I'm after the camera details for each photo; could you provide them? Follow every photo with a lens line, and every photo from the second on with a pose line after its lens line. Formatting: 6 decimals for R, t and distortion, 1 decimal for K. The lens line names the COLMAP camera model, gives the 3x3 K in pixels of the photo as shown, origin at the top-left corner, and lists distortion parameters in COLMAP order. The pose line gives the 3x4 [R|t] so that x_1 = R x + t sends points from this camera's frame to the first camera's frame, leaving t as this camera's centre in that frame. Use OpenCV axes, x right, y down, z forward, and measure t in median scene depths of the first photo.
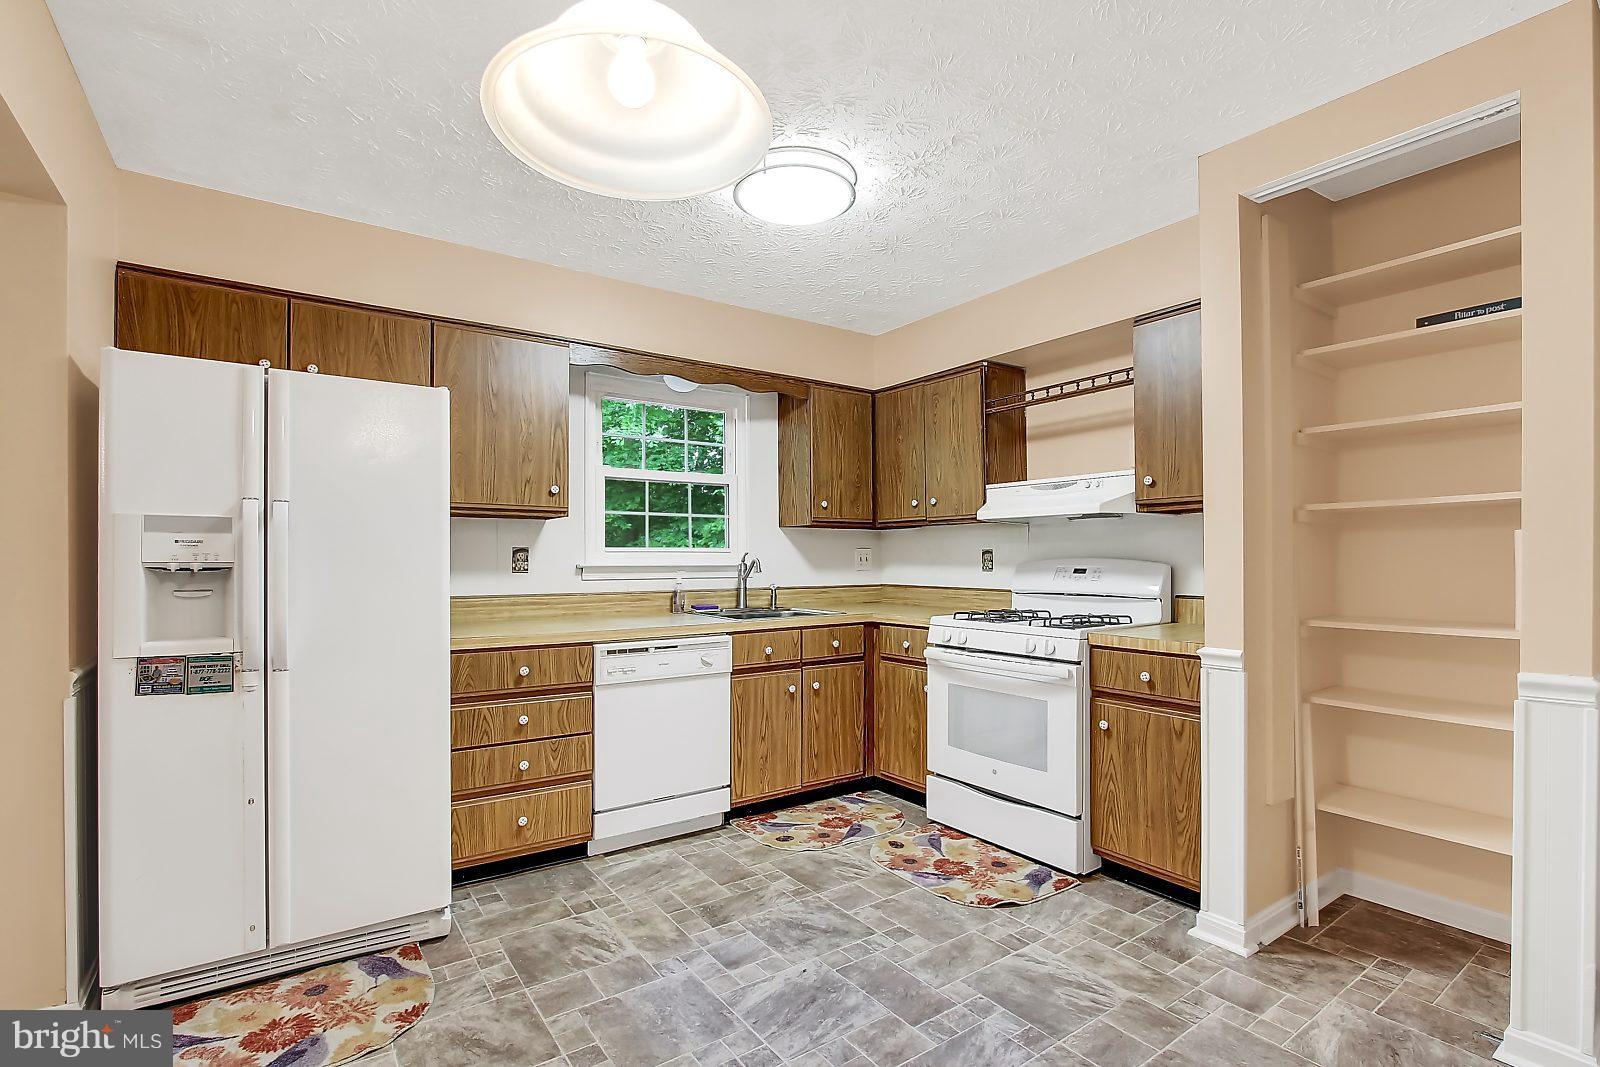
lens RADIAL K [[736.6, 0, 796.5], [0, 736.6, 555.0], [0, 0, 1]] dist [-0.002929, -0.000541]
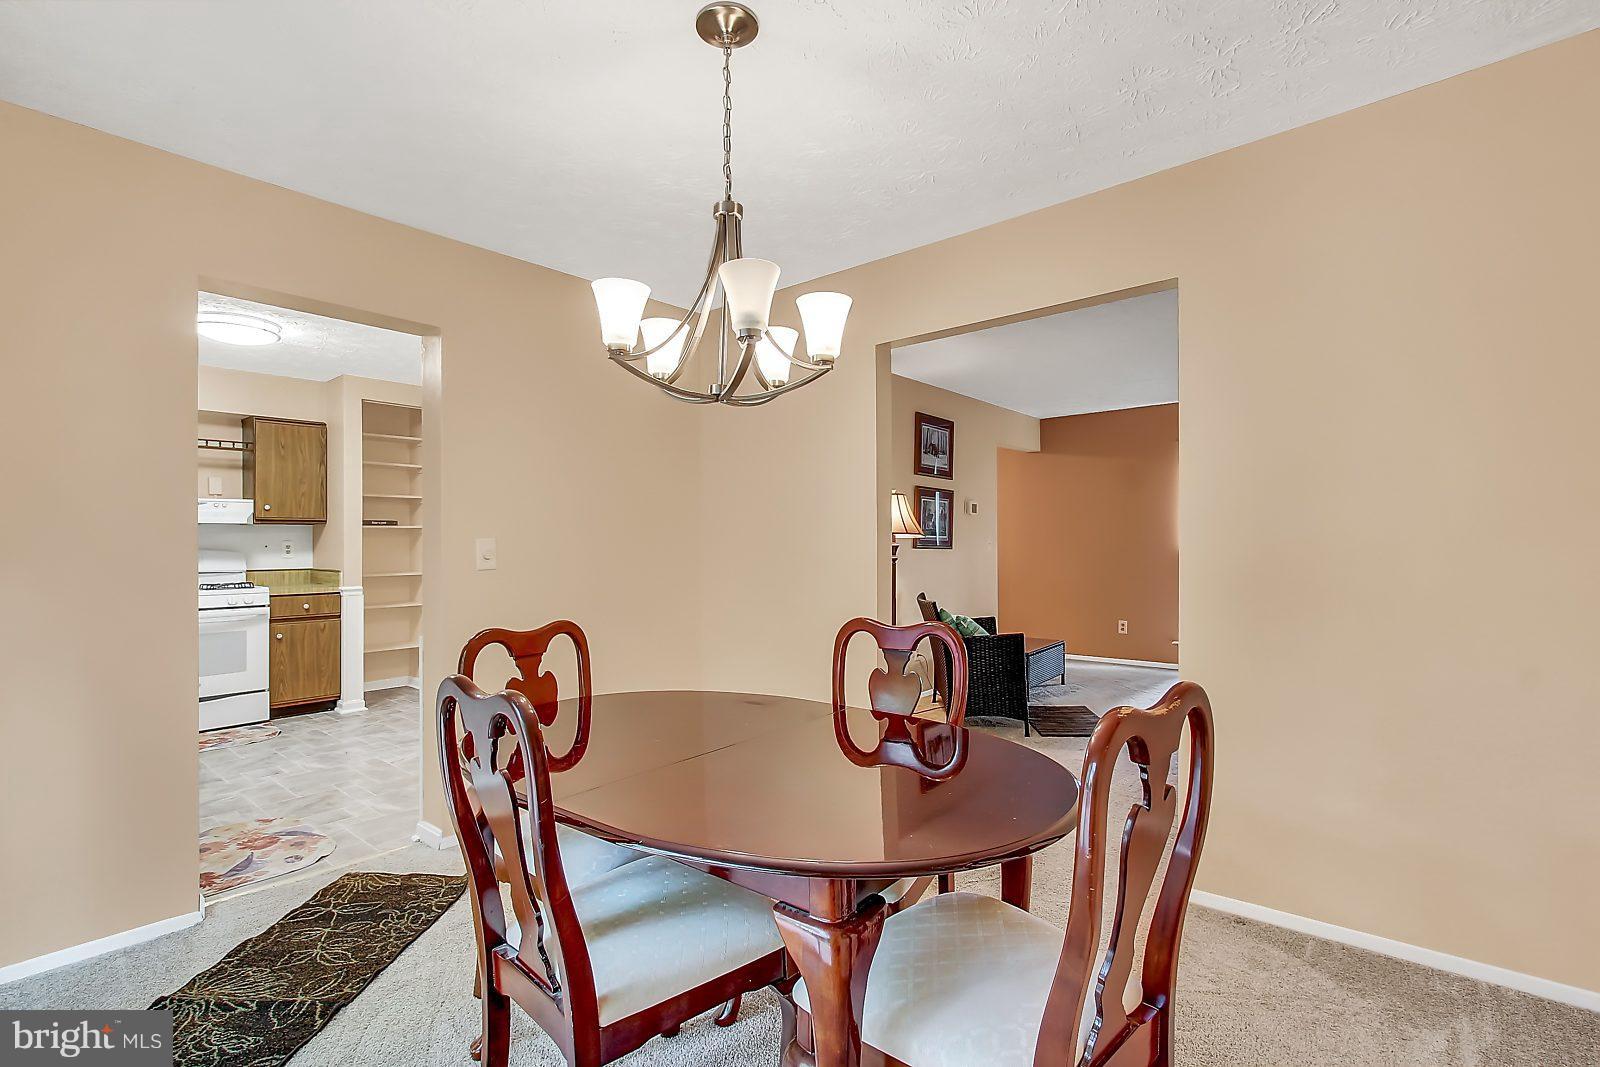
lens RADIAL K [[736.6, 0, 796.5], [0, 736.6, 555.0], [0, 0, 1]] dist [-0.002929, -0.000541]
pose [[-0.257439, -0.008098, 0.966261, -2.345661], [-0.005150, 0.999962, 0.007009, -0.002254], [-0.966281, -0.003171, -0.257471, 0.248378]]
